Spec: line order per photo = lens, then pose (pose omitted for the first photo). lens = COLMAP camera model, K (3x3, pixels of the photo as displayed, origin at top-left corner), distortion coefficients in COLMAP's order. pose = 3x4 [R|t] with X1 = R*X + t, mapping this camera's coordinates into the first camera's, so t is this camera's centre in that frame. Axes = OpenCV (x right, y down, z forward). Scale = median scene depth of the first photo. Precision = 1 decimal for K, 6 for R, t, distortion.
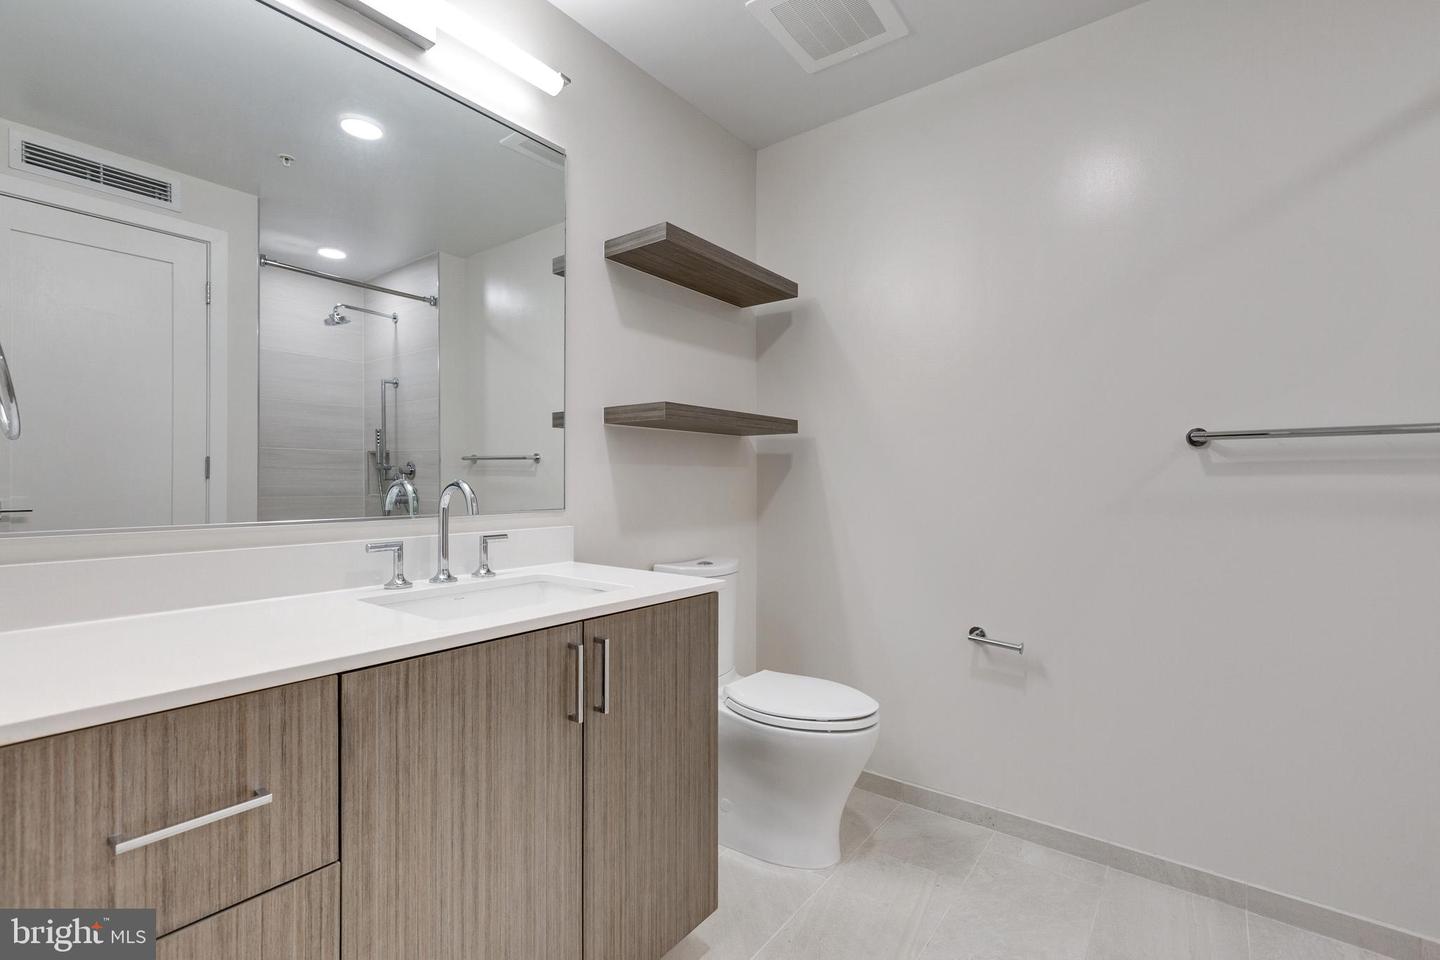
lens RADIAL K [[649.1, 0, 714.8], [0, 649.1, 481.0], [0, 0, 1]] dist [0.002540, -0.000328]
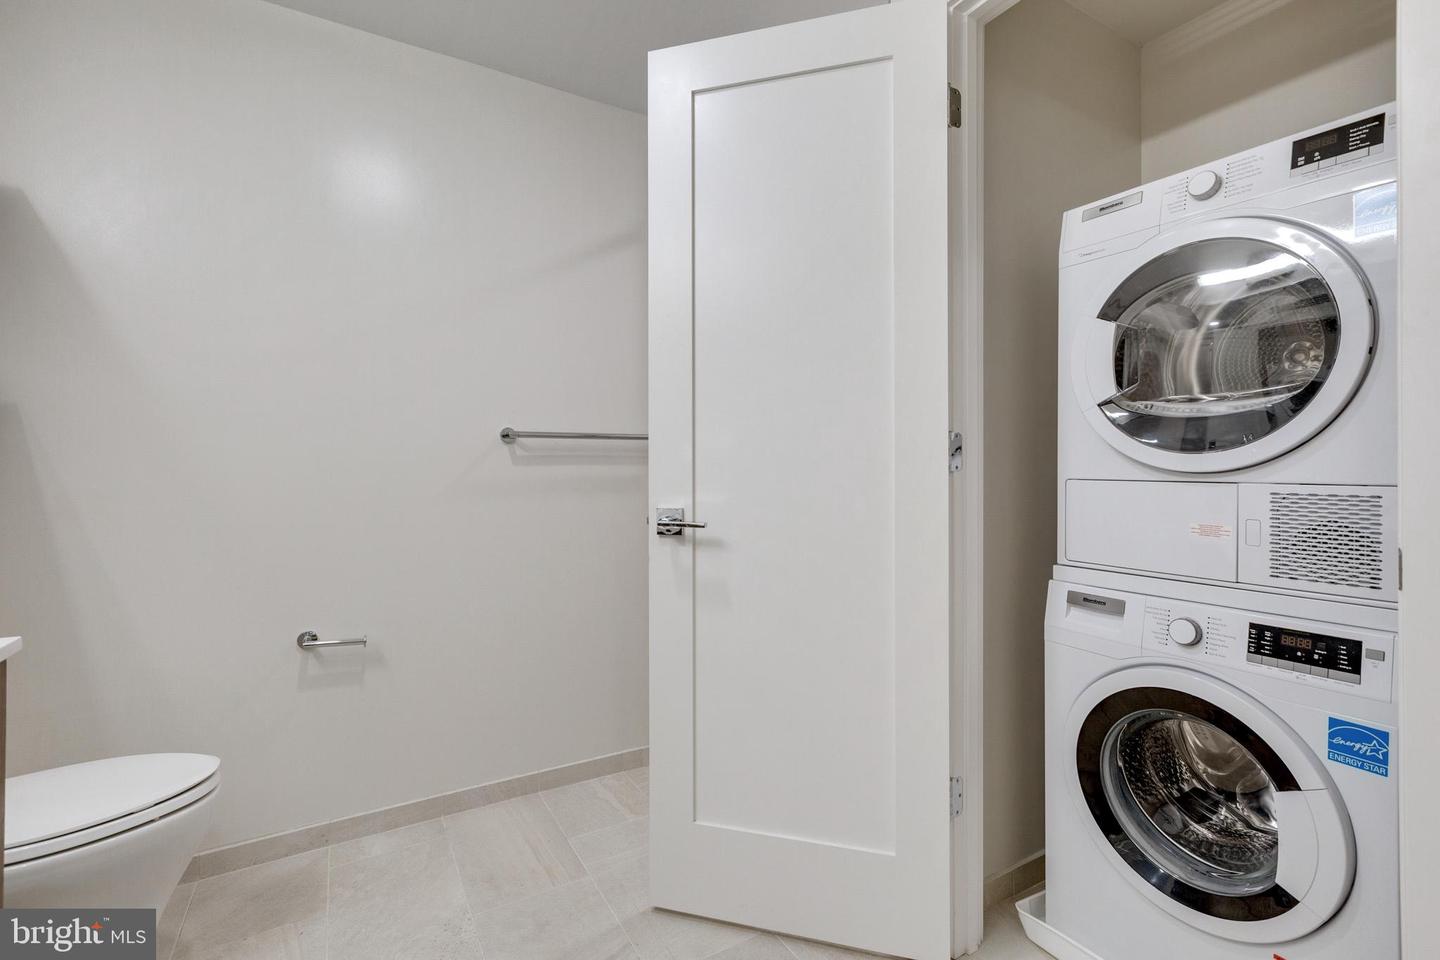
lens RADIAL K [[649.1, 0, 716.8], [0, 649.1, 473.1], [0, 0, 1]] dist [0.002540, -0.000328]
pose [[0.367253, -0.004797, 0.930109, -0.244962], [0.005267, 0.999981, 0.003077, 0.004556], [-0.930106, 0.003769, 0.367271, 0.148923]]
